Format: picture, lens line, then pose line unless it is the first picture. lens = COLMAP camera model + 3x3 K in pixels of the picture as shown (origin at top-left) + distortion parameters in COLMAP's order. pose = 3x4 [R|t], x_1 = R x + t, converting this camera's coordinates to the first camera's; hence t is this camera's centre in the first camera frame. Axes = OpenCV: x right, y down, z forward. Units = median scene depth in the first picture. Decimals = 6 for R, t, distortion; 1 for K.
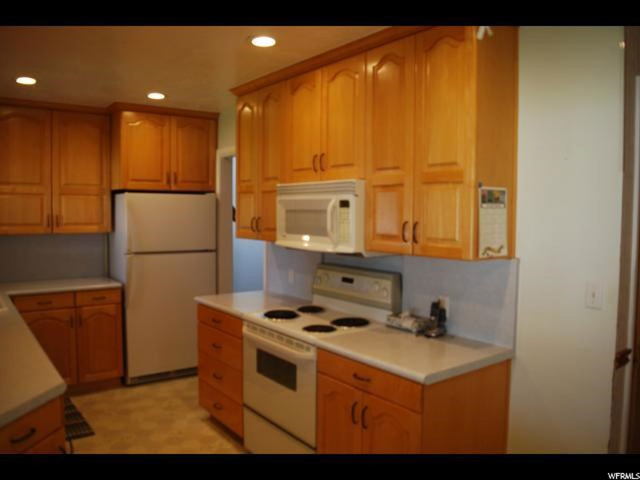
lens RADIAL K [[508.2, 0, 320.8], [0, 508.2, 231.4], [0, 0, 1]] dist [-0.084134, 0.003566]
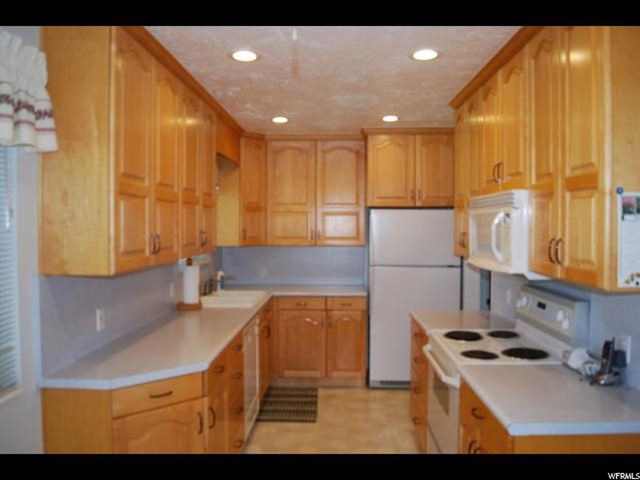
lens RADIAL K [[508.2, 0, 320.8], [0, 508.2, 231.4], [0, 0, 1]] dist [-0.084134, 0.003566]
pose [[0.776864, 0.001989, -0.629666, 0.229933], [-0.021298, 0.999506, -0.023120, -0.002074], [0.629309, 0.031372, 0.776522, 0.076106]]
